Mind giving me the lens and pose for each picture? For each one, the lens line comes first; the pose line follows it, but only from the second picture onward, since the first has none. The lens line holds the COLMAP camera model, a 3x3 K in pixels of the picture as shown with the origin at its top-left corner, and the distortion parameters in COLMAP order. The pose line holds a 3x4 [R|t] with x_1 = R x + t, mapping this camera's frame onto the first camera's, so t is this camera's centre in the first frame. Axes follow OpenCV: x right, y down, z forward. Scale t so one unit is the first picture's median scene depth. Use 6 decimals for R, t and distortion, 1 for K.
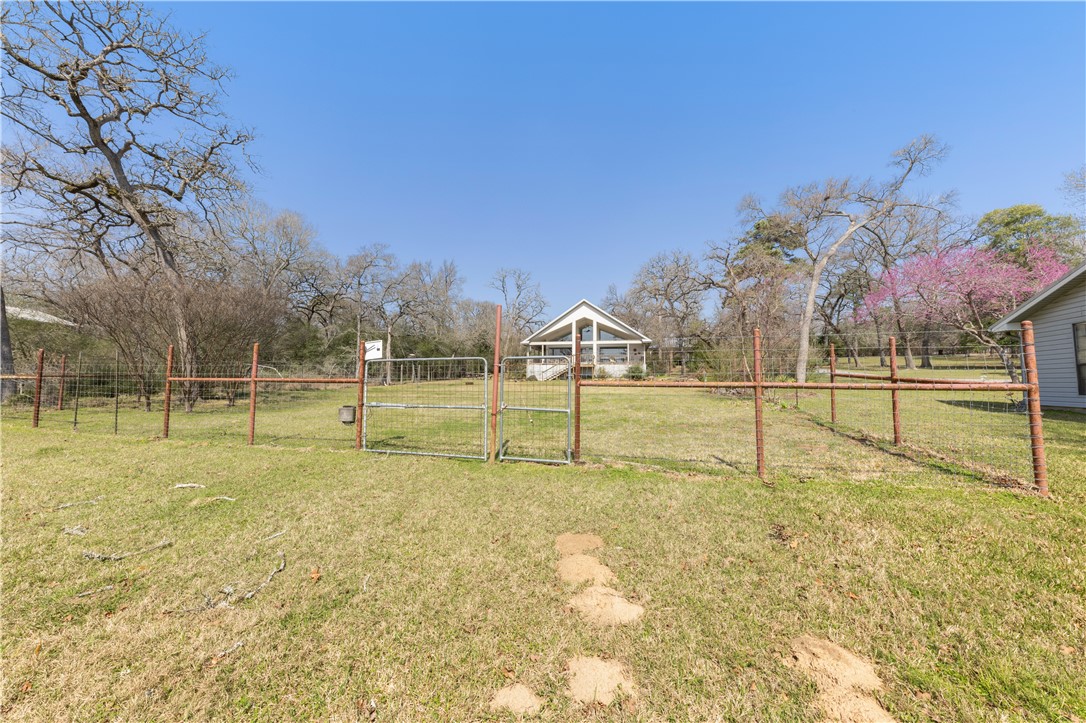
lens RADIAL K [[379.6, 0, 529.4], [0, 379.6, 359.8], [0, 0, 1]] dist [-0.000552, -0.000033]
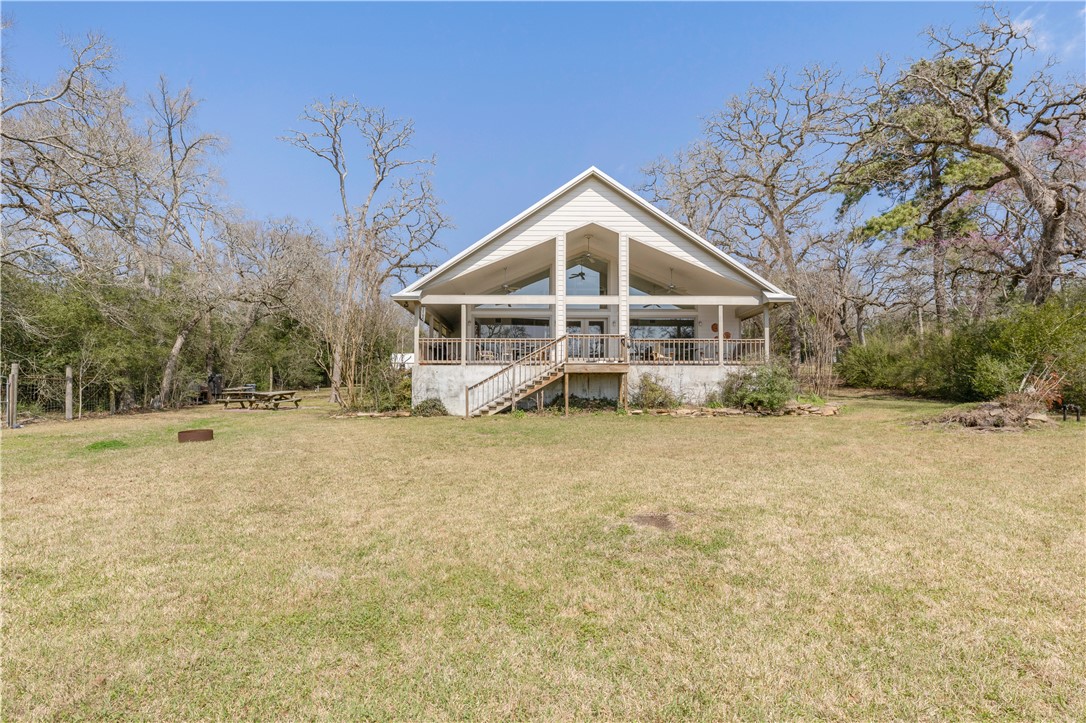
lens RADIAL K [[599.9, 0, 543.0], [0, 599.9, 361.5], [0, 0, 1]] dist [0.000776, 0.000014]
pose [[0.963997, 0.008085, 0.265790, -0.035642], [-0.008534, 0.999963, 0.000533, 0.008919], [-0.265776, -0.002782, 0.964031, 0.501067]]
